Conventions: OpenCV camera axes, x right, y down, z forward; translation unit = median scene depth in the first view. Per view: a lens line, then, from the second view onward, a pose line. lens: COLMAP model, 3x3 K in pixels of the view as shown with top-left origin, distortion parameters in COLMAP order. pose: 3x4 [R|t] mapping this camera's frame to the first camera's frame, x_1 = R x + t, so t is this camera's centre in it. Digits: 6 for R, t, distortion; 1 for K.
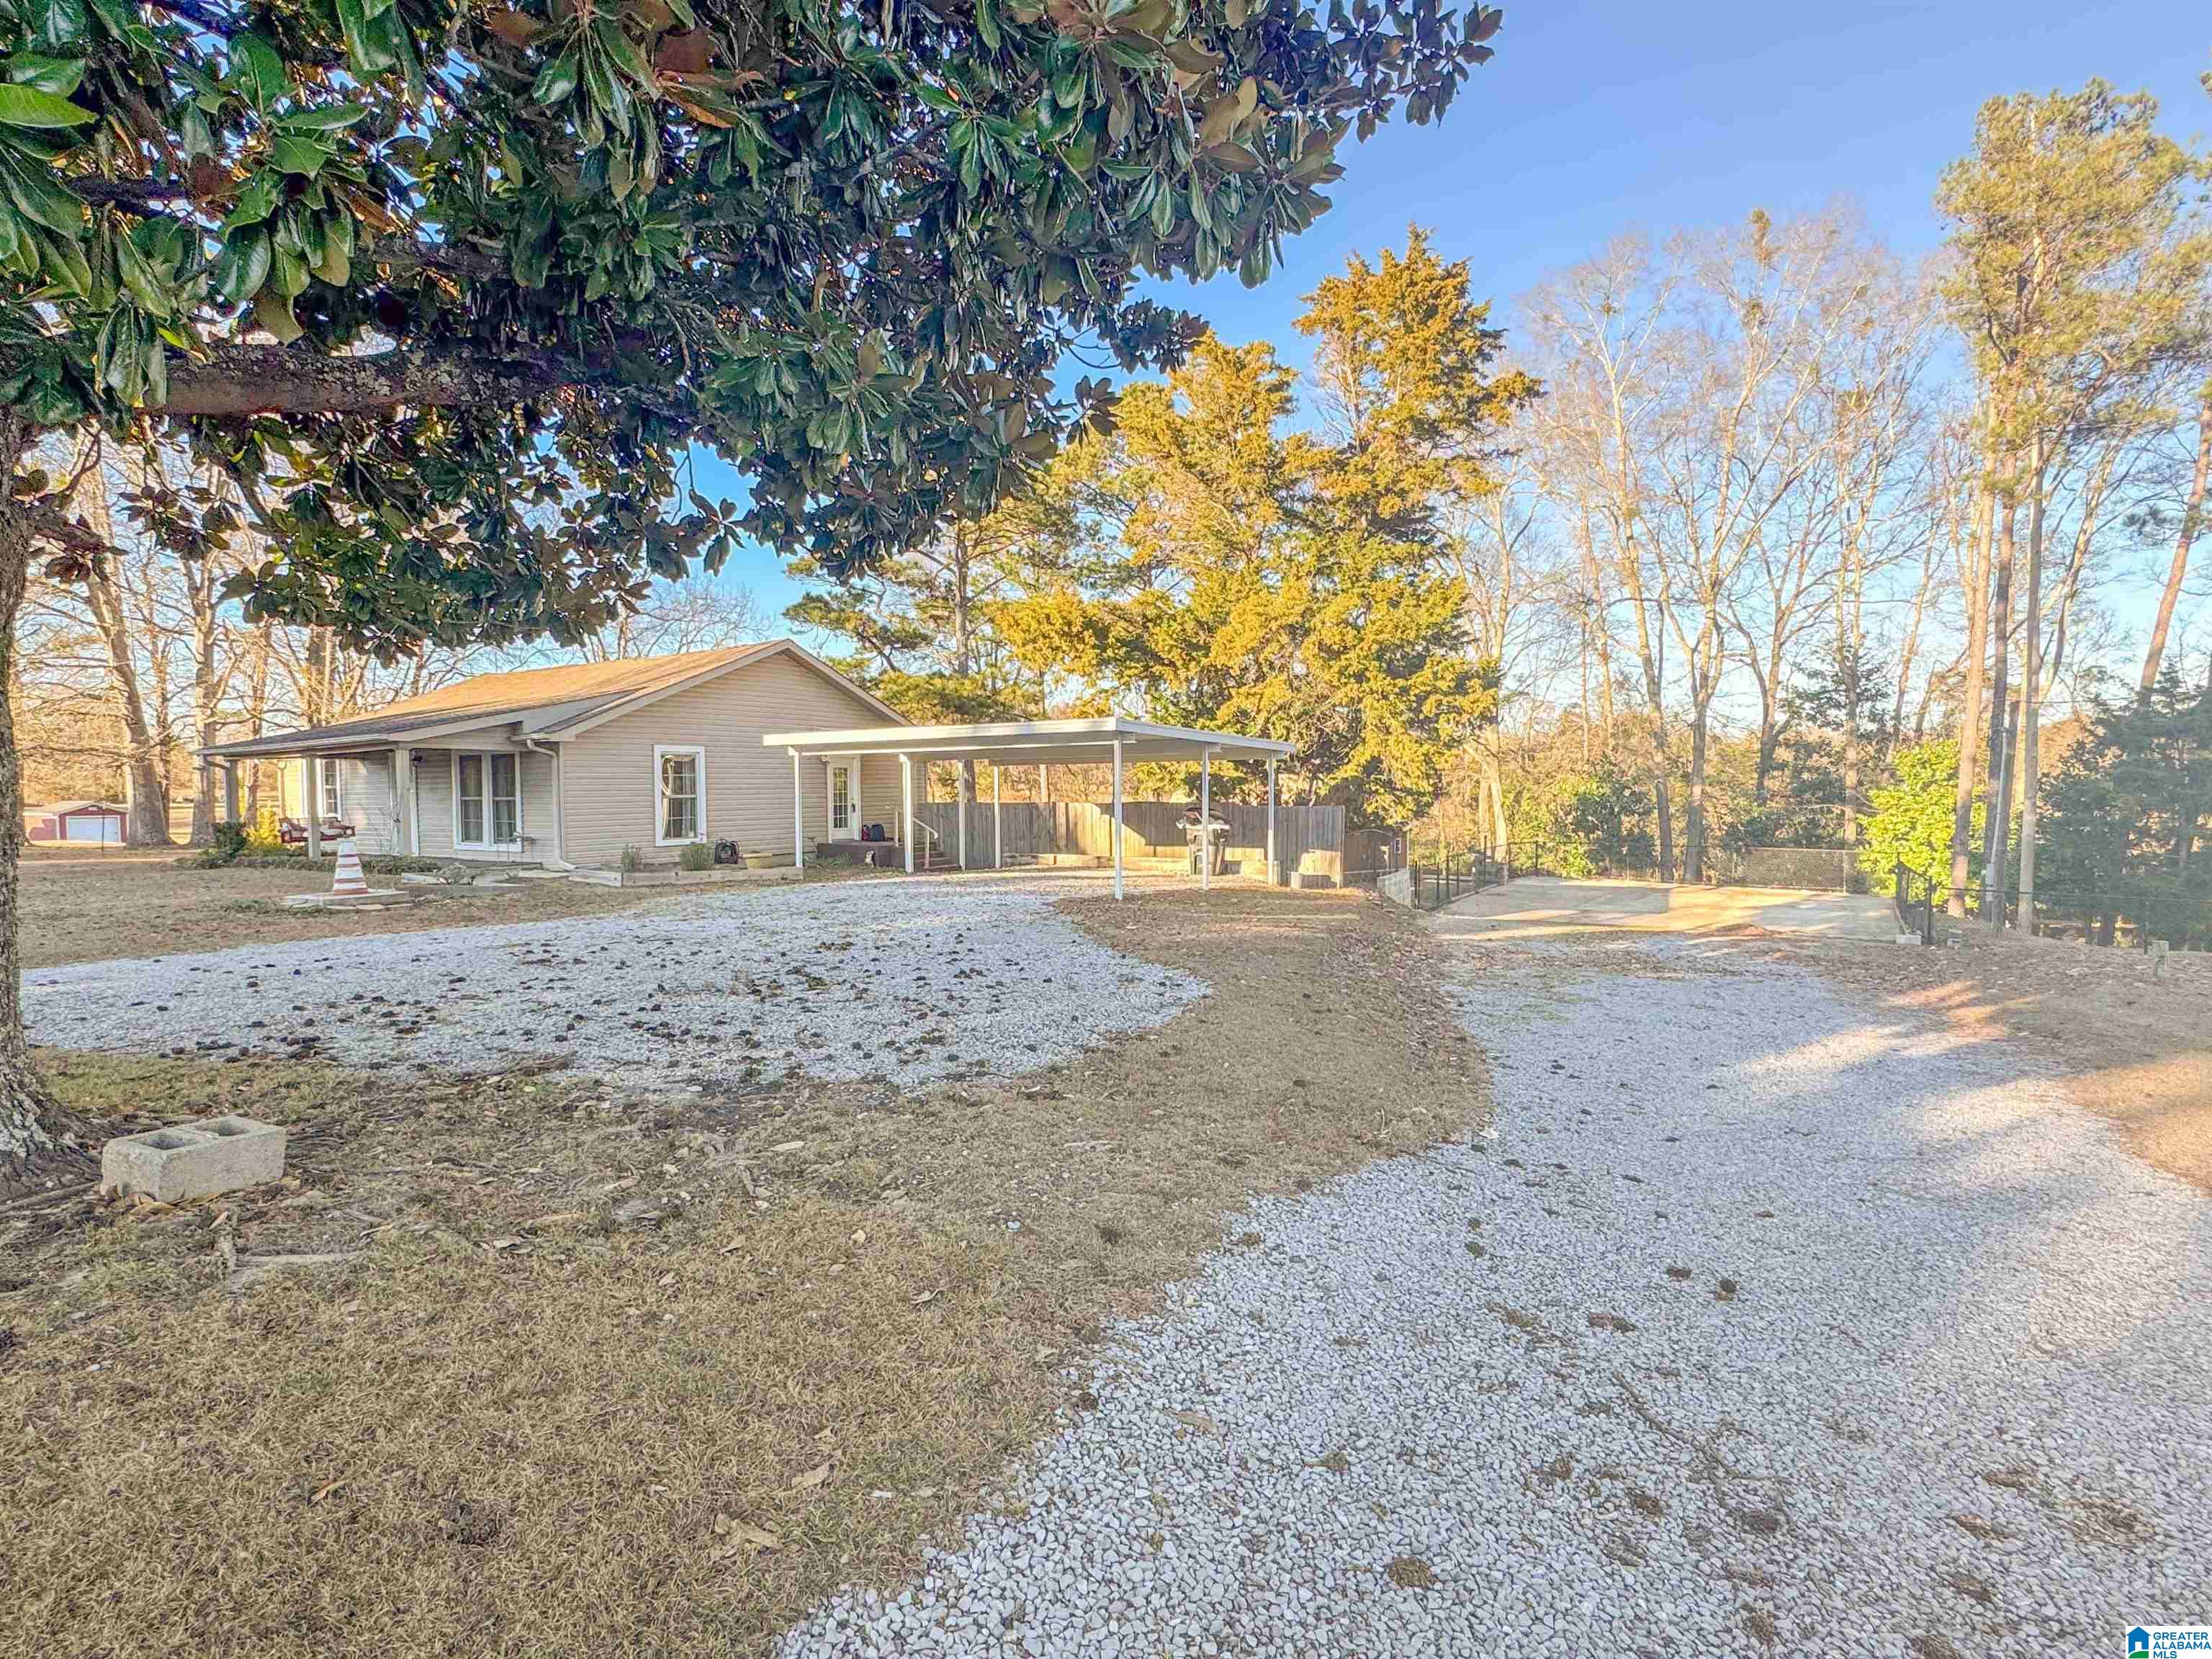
lens RADIAL K [[1089.1, 0, 1106.0], [0, 1089.1, 829.5], [0, 0, 1]] dist [0.009824, 0.000585]
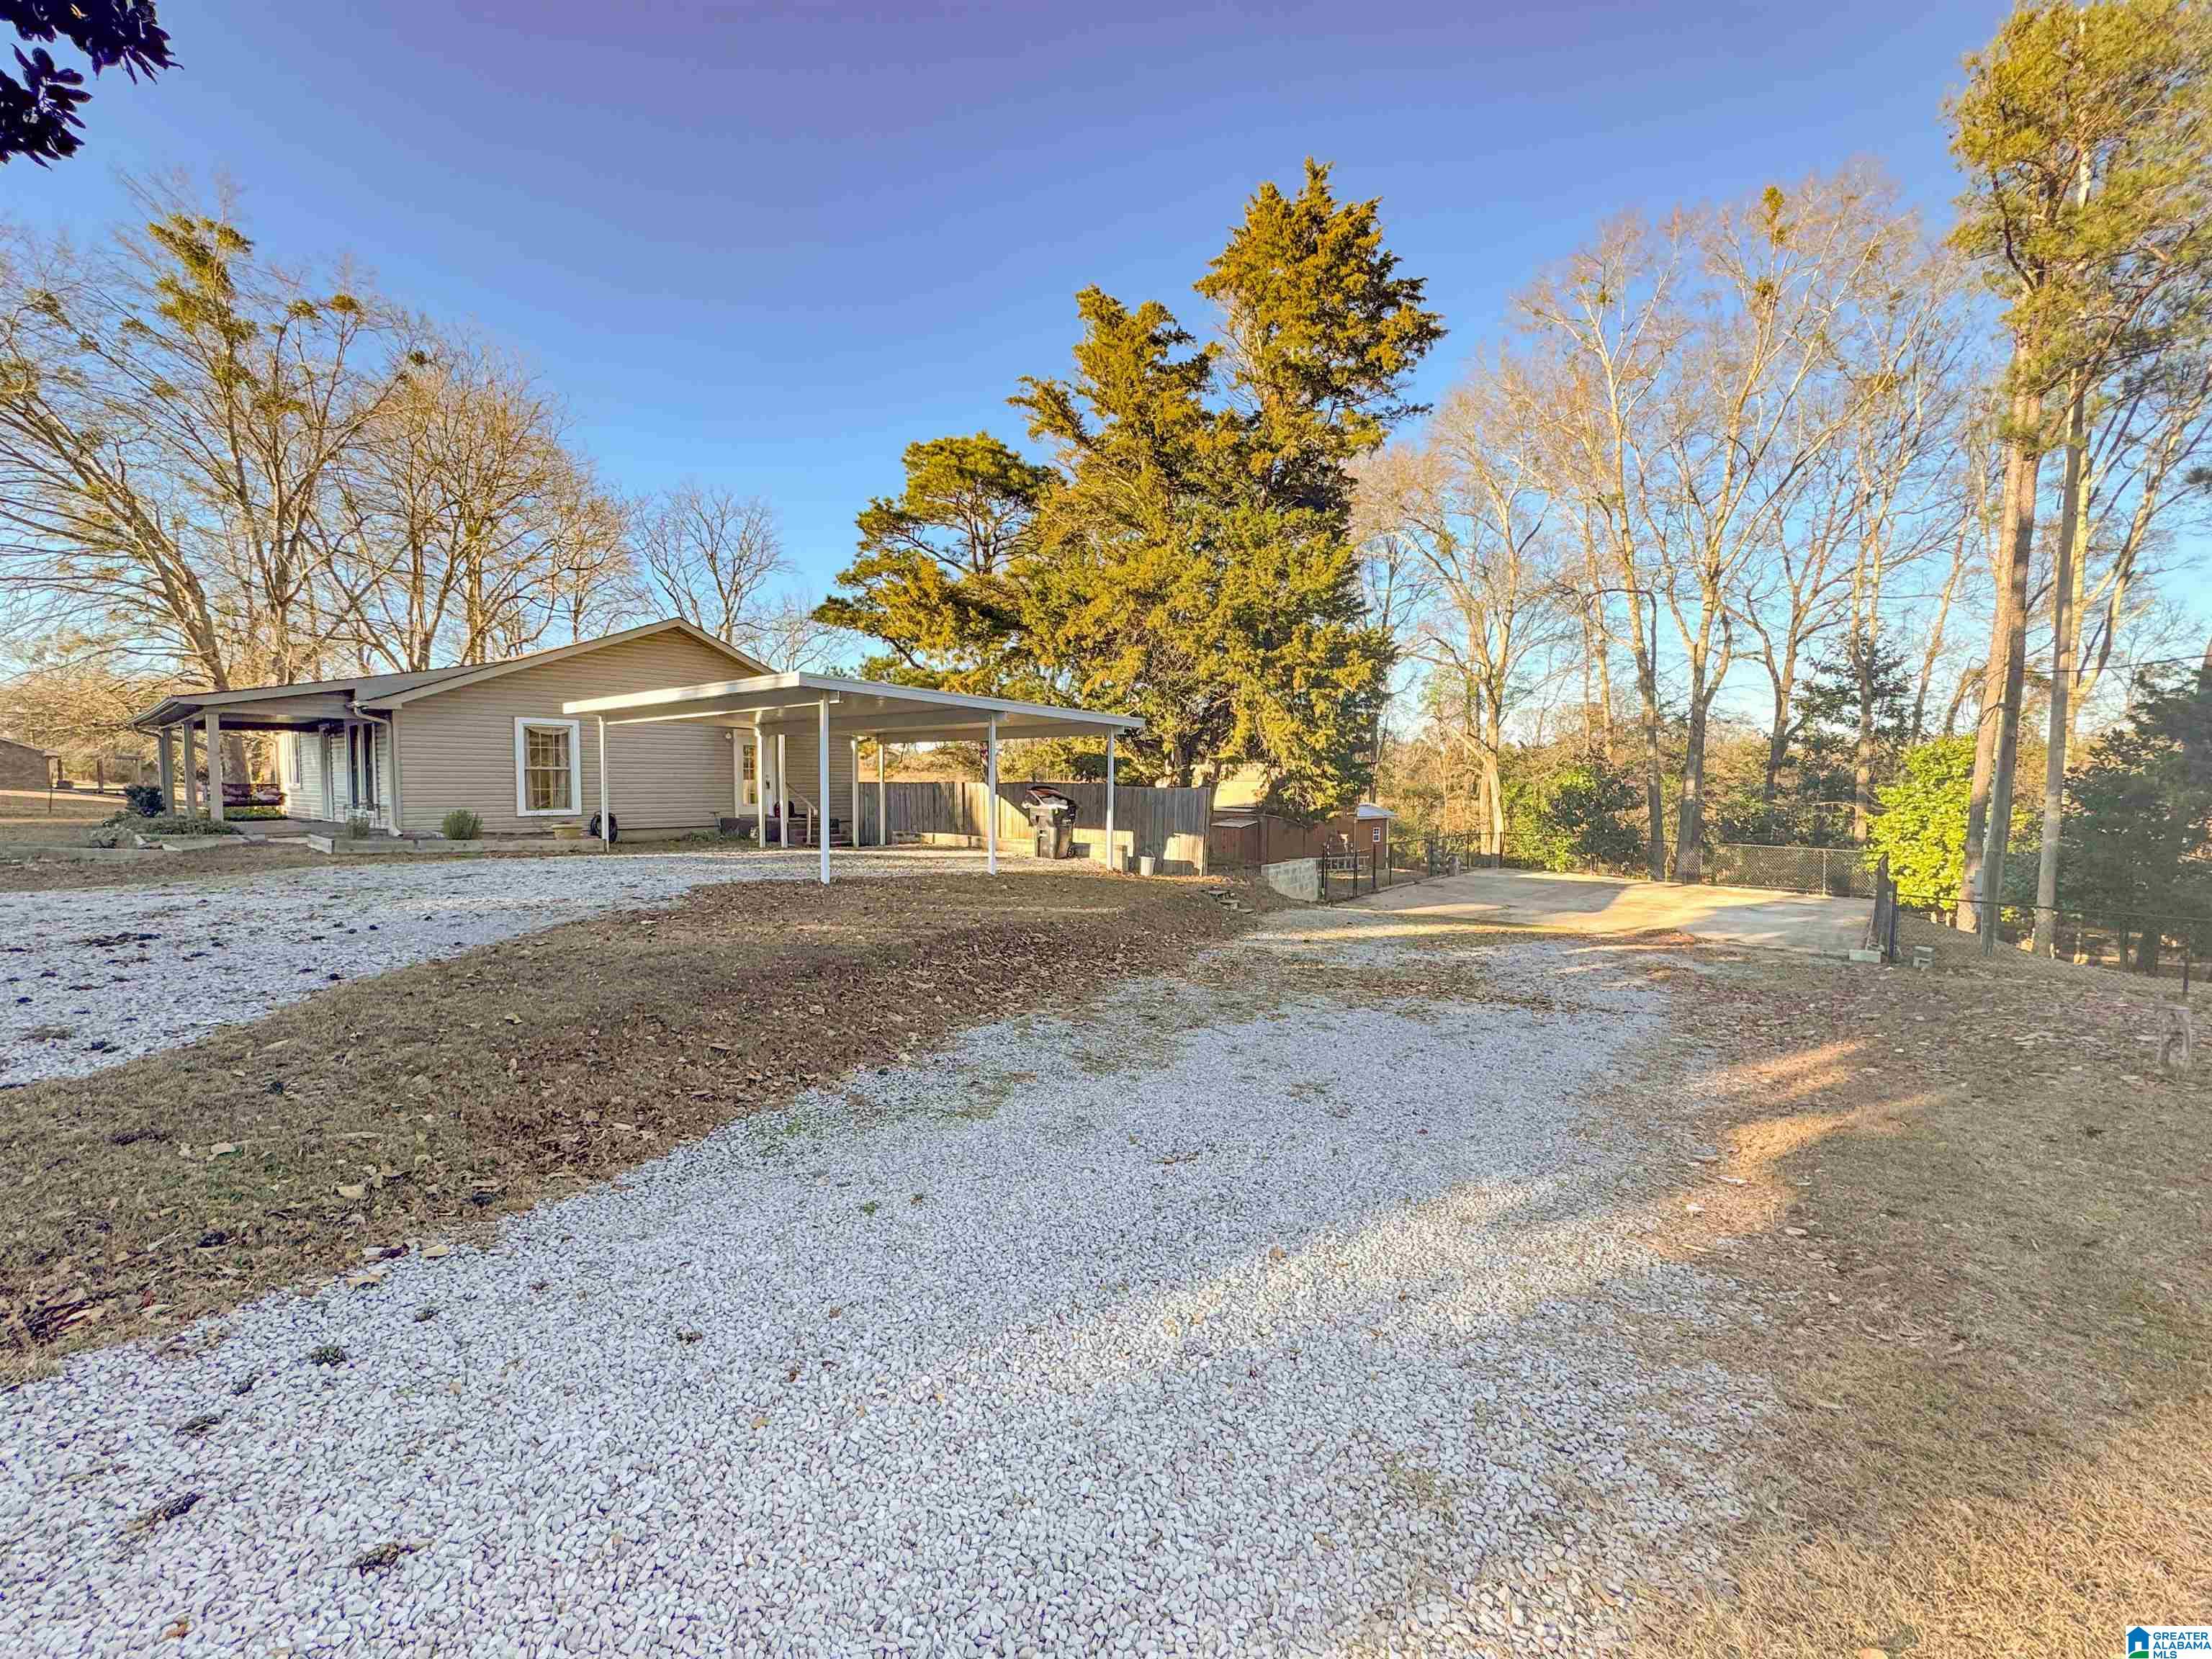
lens RADIAL K [[889.4, 0, 1106.0], [0, 889.4, 829.5], [0, 0, 1]] dist [-0.000459, -0.000377]
pose [[0.989929, 0.022067, -0.139837, 0.156365], [-0.020012, 0.999670, 0.016089, 0.002409], [0.140146, -0.013129, 0.990044, 0.152358]]
